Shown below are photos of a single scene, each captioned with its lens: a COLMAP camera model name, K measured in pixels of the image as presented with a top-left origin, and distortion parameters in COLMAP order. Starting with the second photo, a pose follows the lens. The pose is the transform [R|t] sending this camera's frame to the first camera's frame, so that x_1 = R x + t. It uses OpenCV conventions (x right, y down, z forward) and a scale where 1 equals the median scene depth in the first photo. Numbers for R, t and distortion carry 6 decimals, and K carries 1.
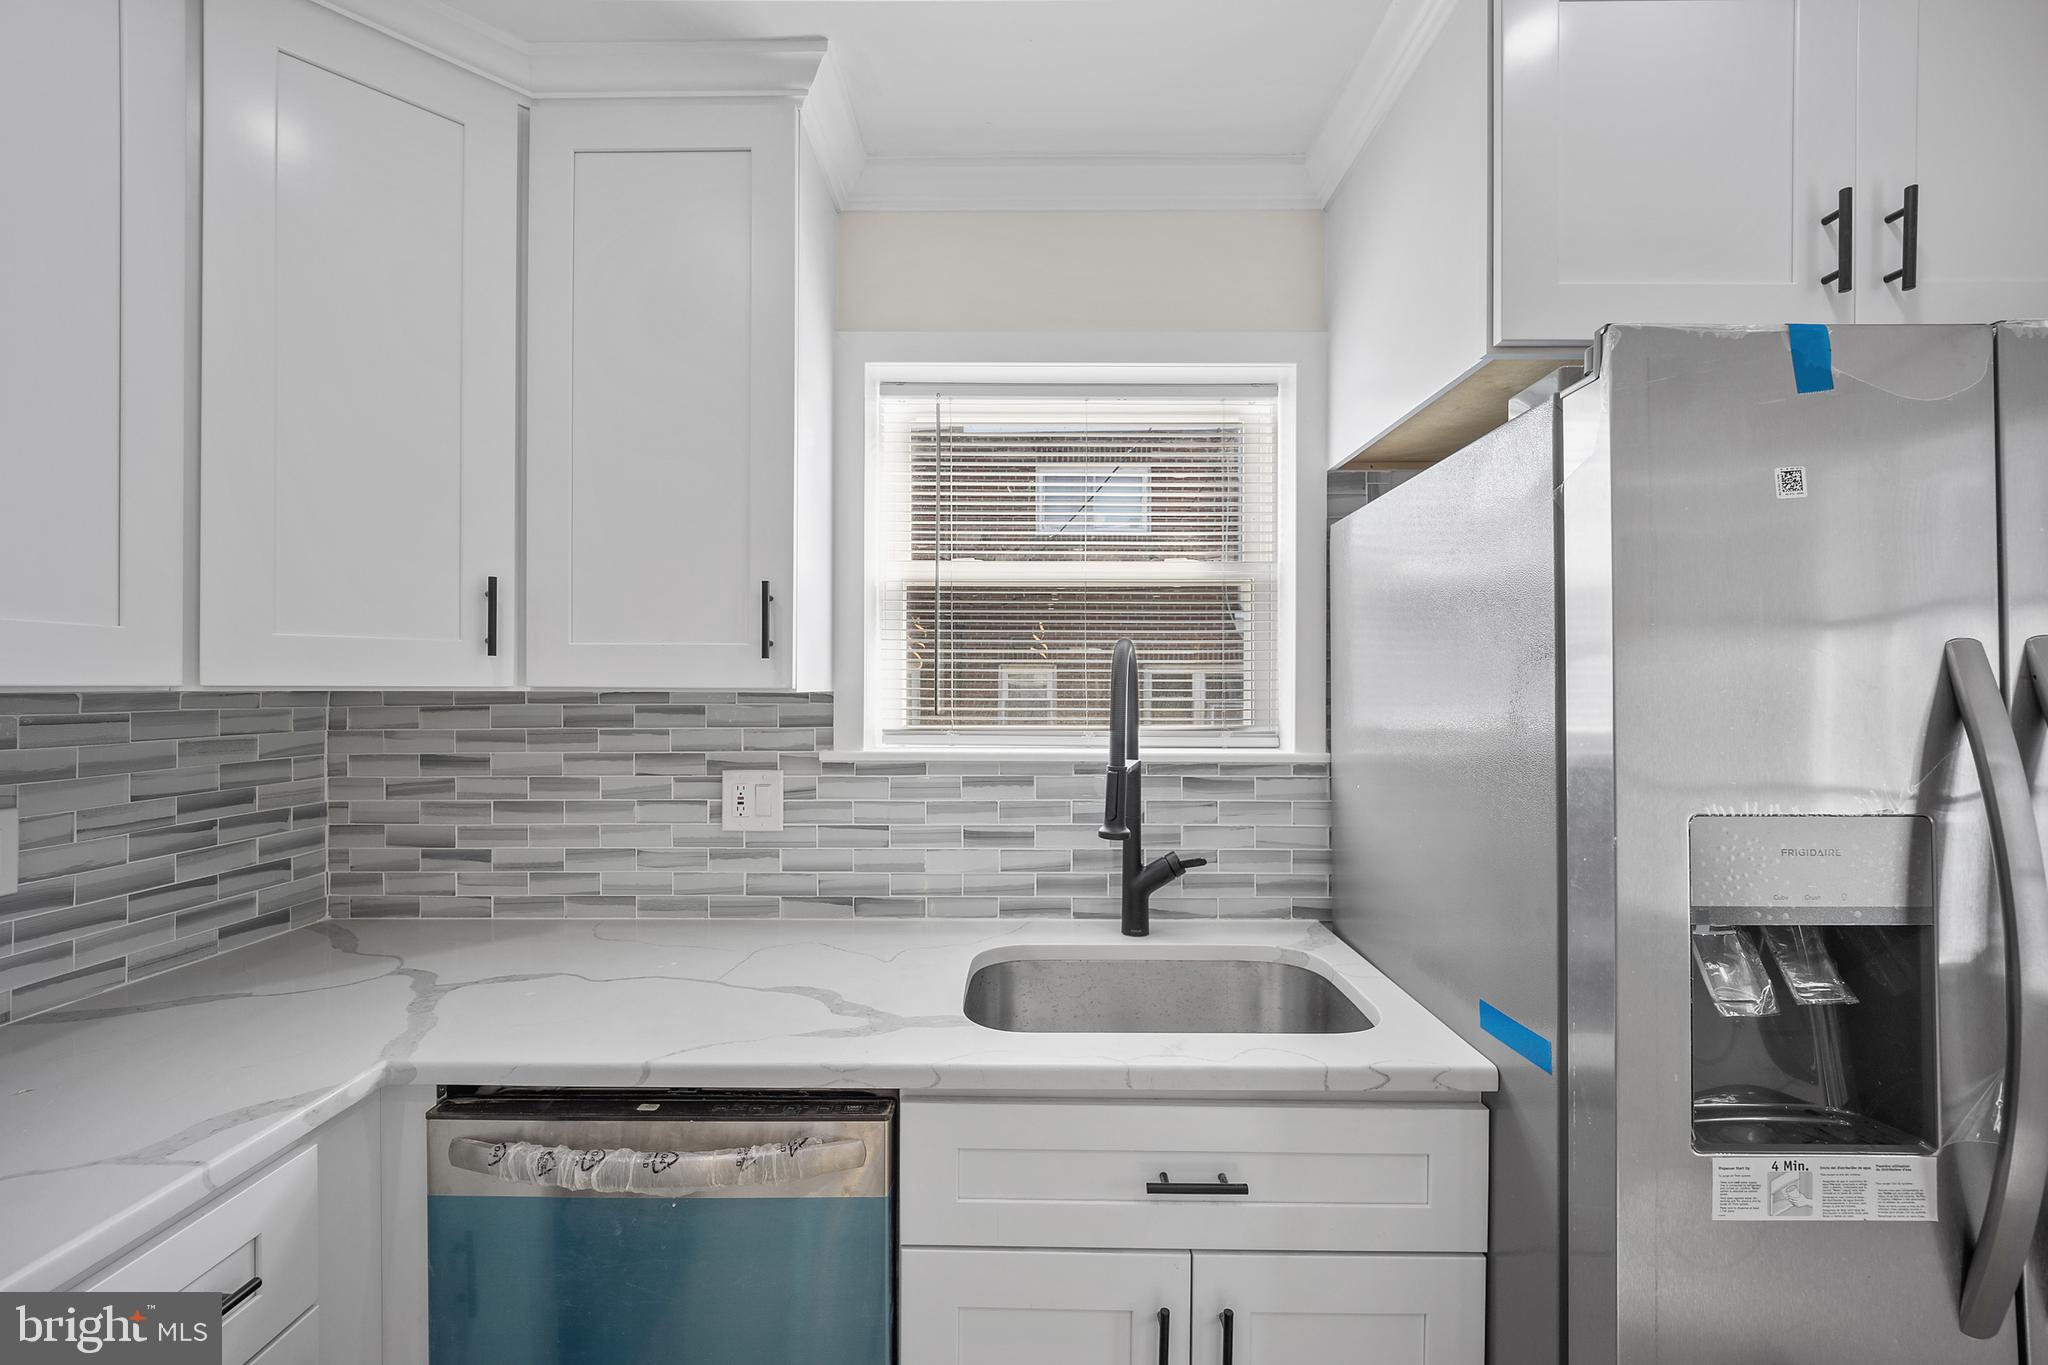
lens RADIAL K [[837.5, 0, 1037.4], [0, 837.5, 684.3], [0, 0, 1]] dist [-0.021186, 0.000270]
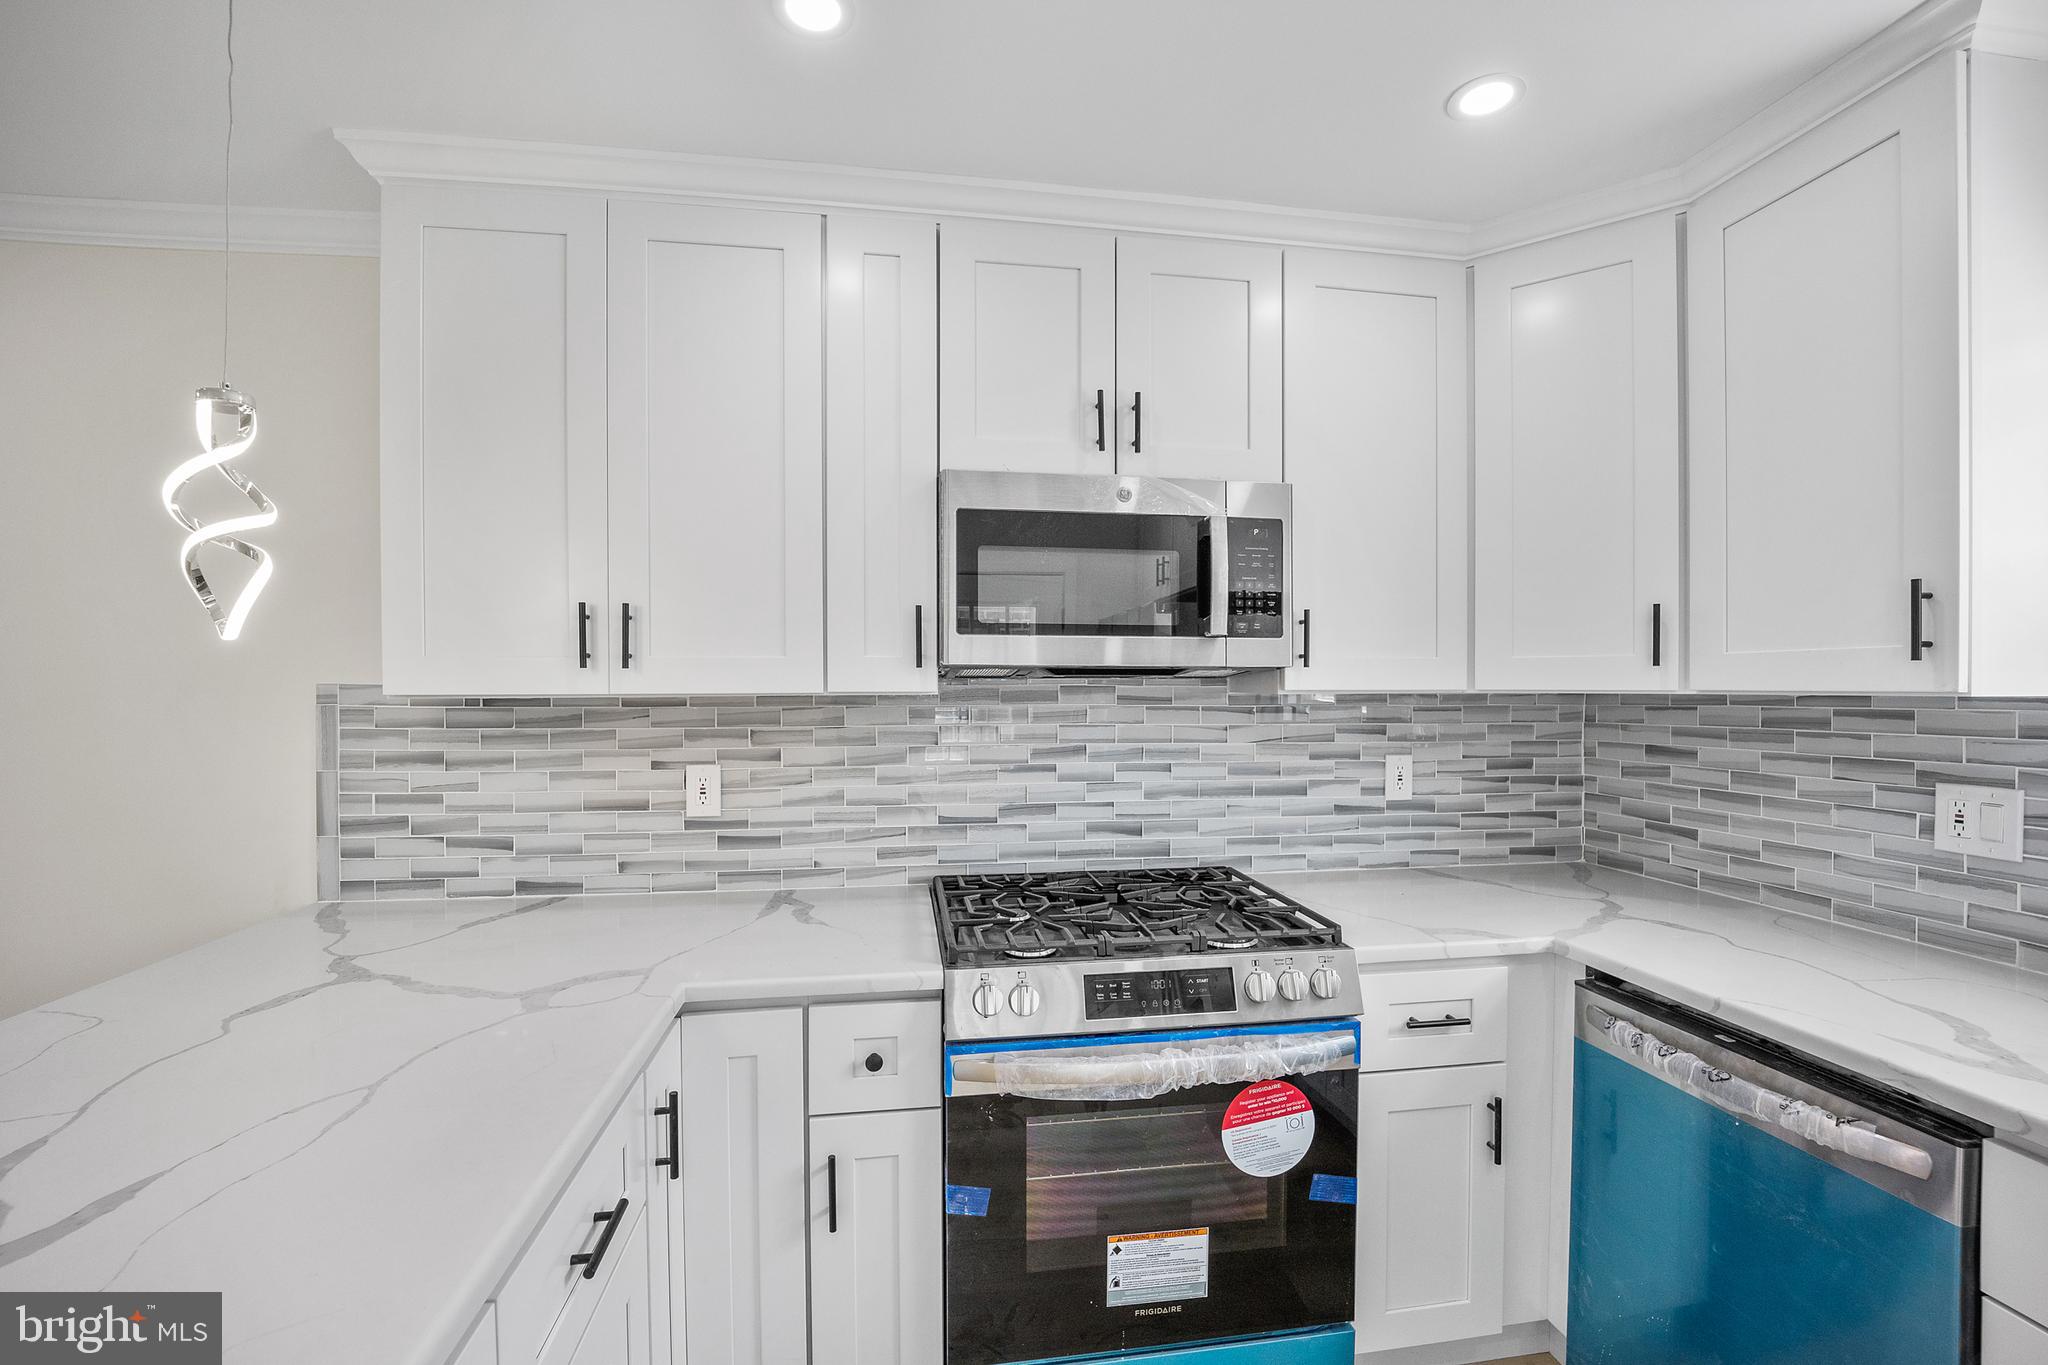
lens RADIAL K [[837.5, 0, 1026.1], [0, 837.5, 690.3], [0, 0, 1]] dist [-0.021186, 0.000270]
pose [[0.151811, 0.001169, -0.988409, 0.370706], [-0.002964, 0.999995, 0.000727, 0.004050], [0.988405, 0.002819, 0.151814, -0.125644]]
